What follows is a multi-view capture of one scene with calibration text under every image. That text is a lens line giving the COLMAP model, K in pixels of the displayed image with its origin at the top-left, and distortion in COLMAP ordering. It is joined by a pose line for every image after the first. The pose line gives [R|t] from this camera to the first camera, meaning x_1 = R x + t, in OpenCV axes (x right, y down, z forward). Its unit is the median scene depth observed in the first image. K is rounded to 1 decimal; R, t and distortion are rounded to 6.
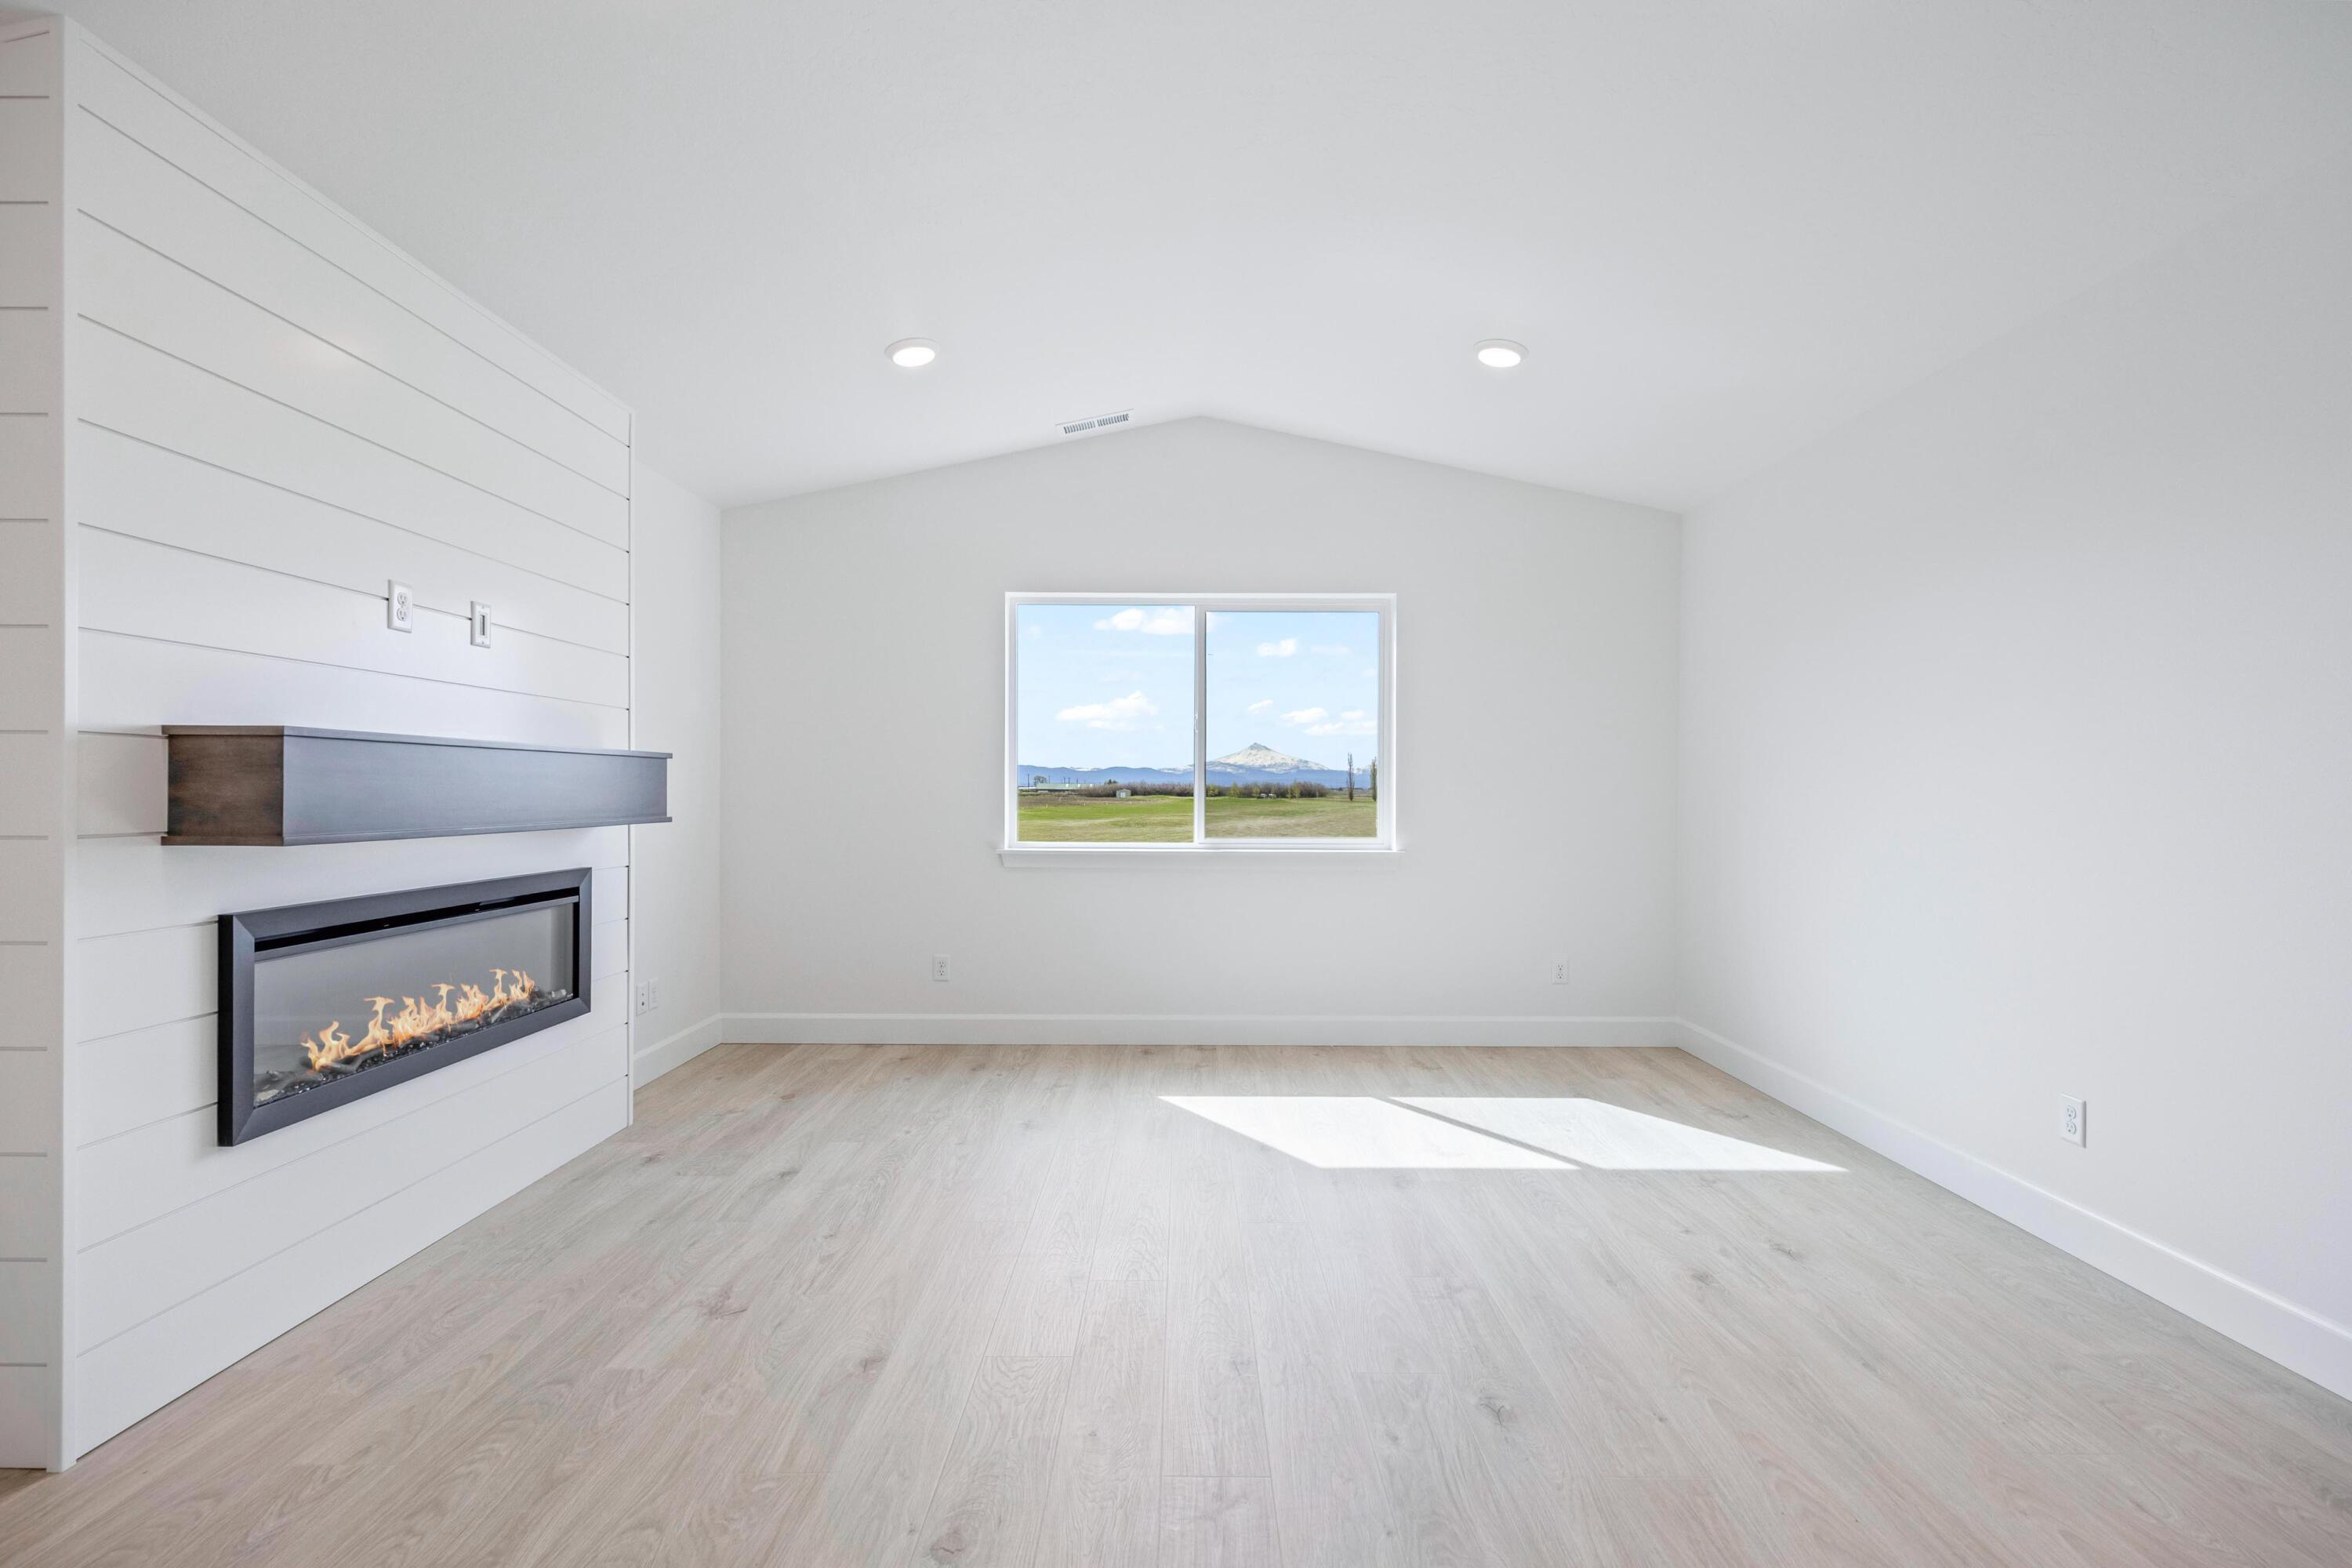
lens RADIAL K [[1066.2, 0, 1173.9], [0, 1066.2, 798.8], [0, 0, 1]] dist [0.022700, -0.003894]
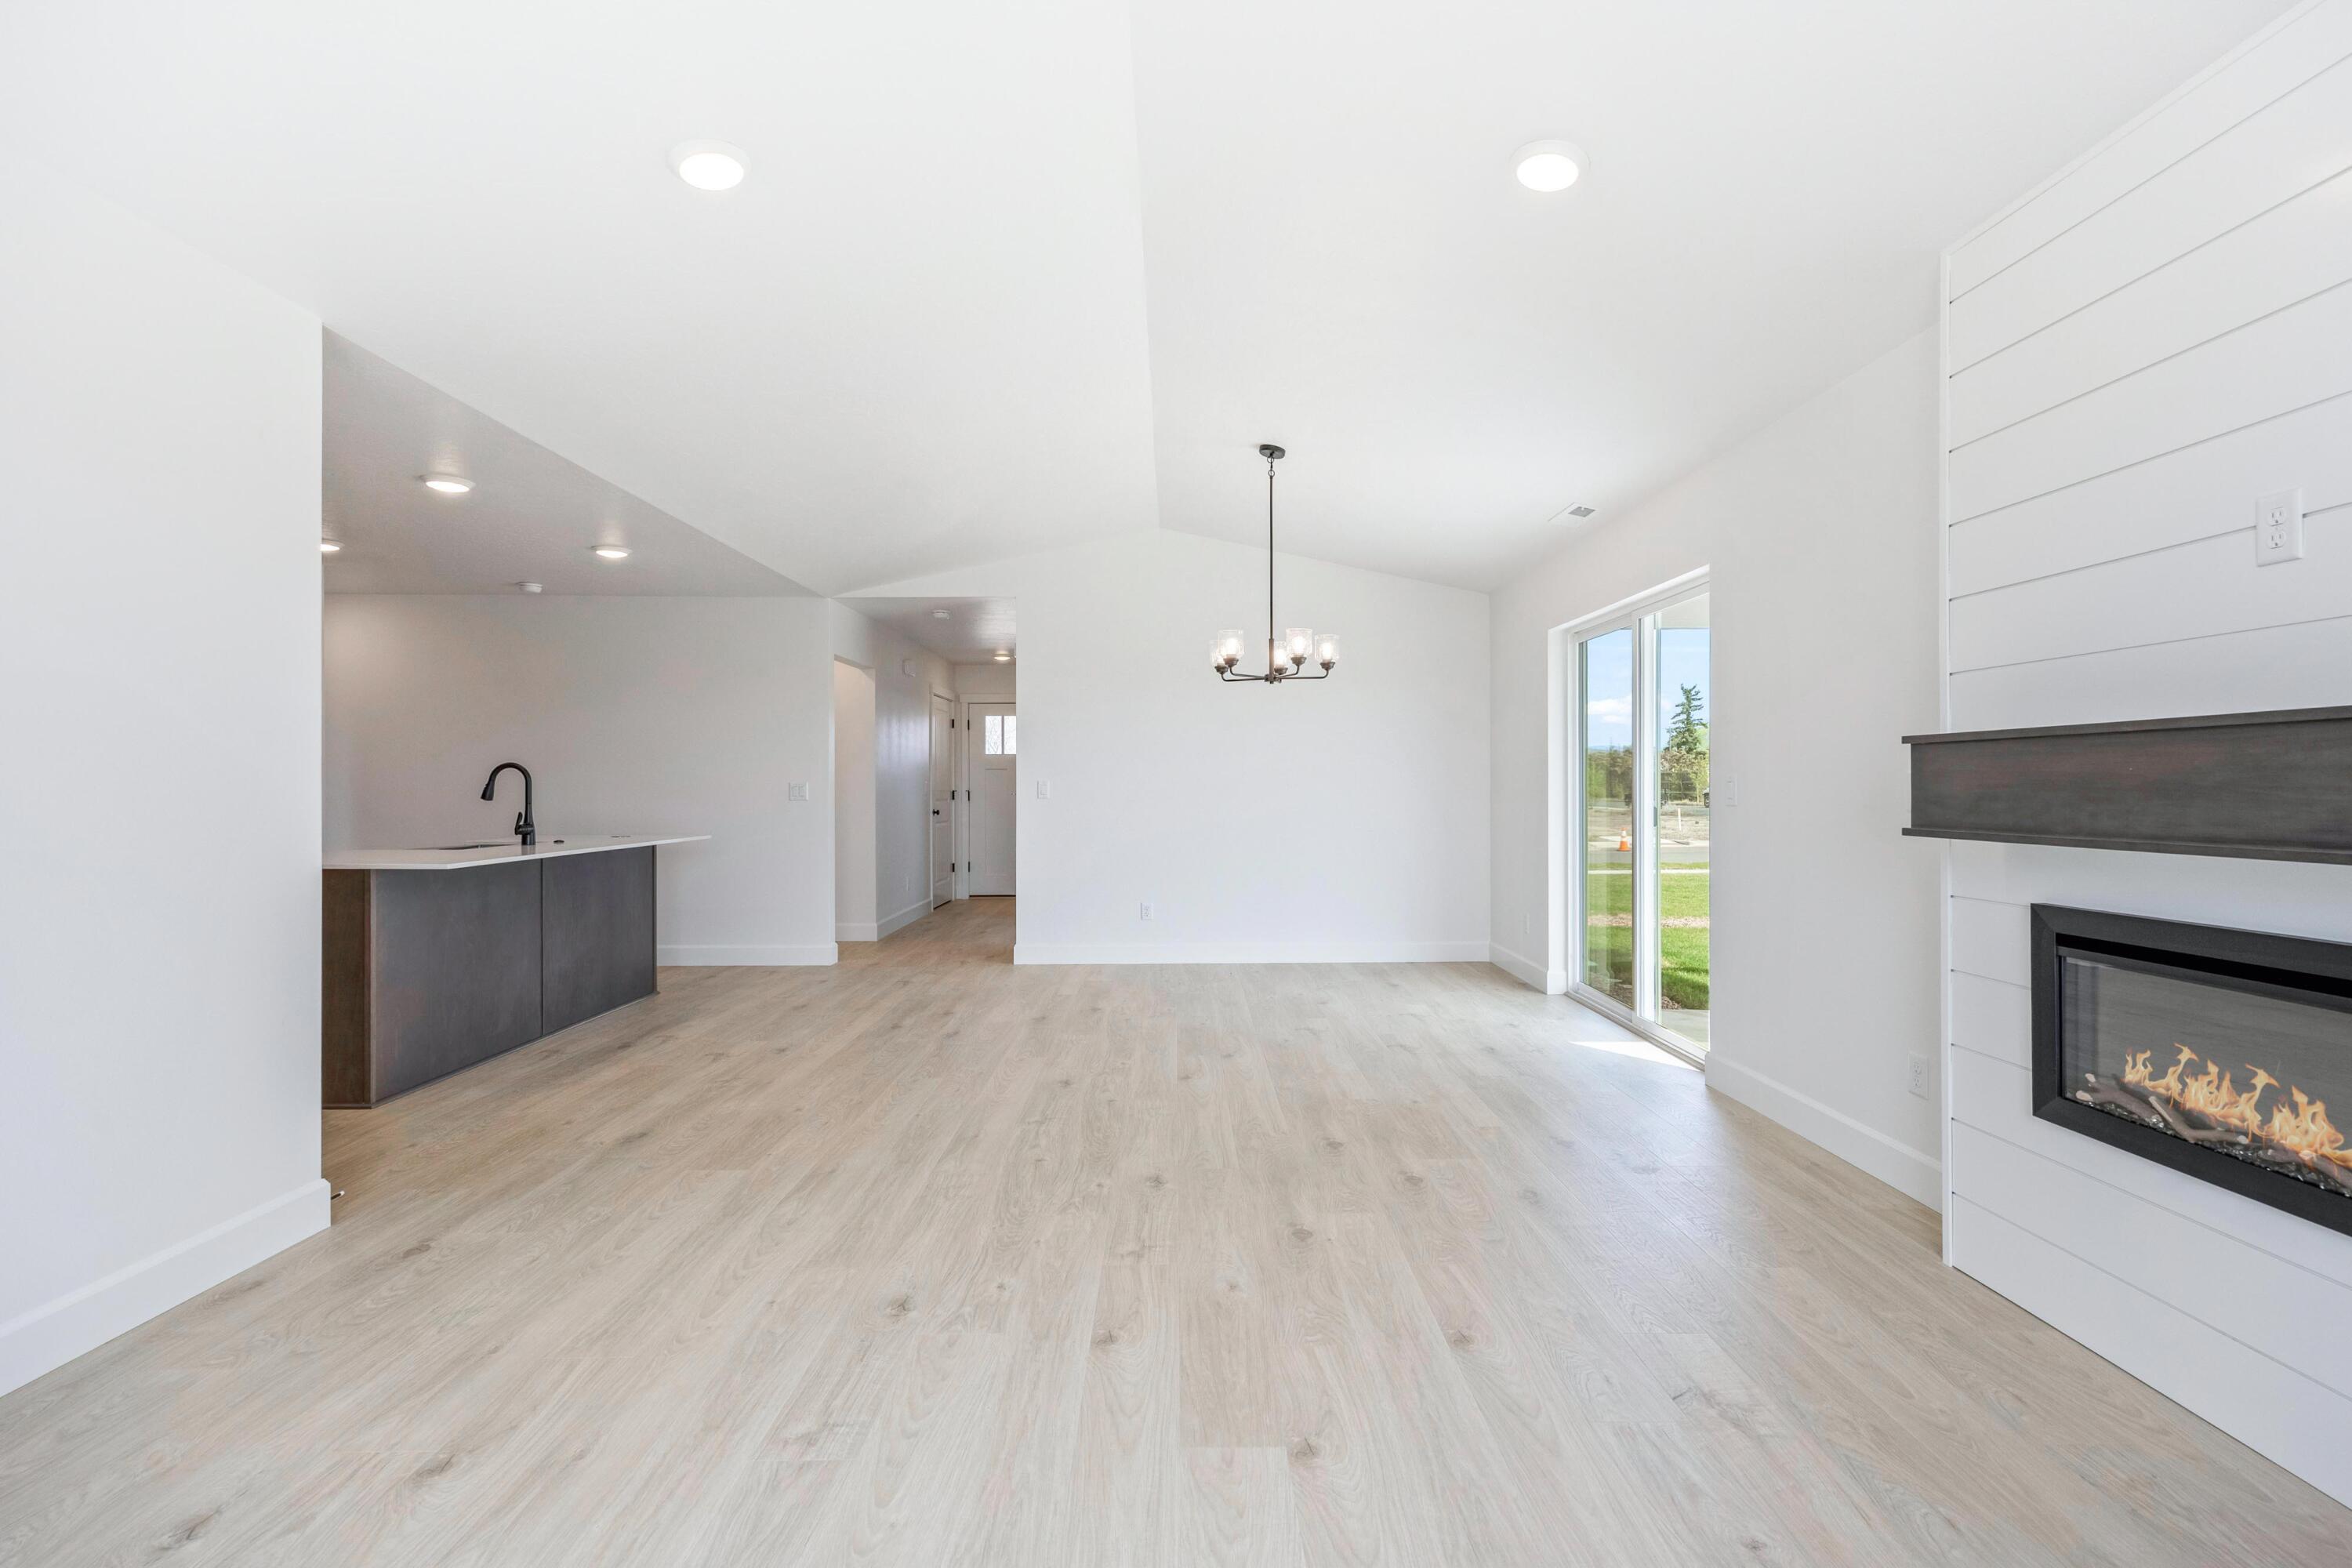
lens RADIAL K [[1066.2, 0, 1175.4], [0, 1066.2, 786.4], [0, 0, 1]] dist [0.022700, -0.003894]
pose [[-0.999863, 0.001273, -0.016486, 0.006339], [0.001308, 0.999997, -0.002139, -0.004239], [0.016483, -0.002160, -0.999862, 1.101809]]
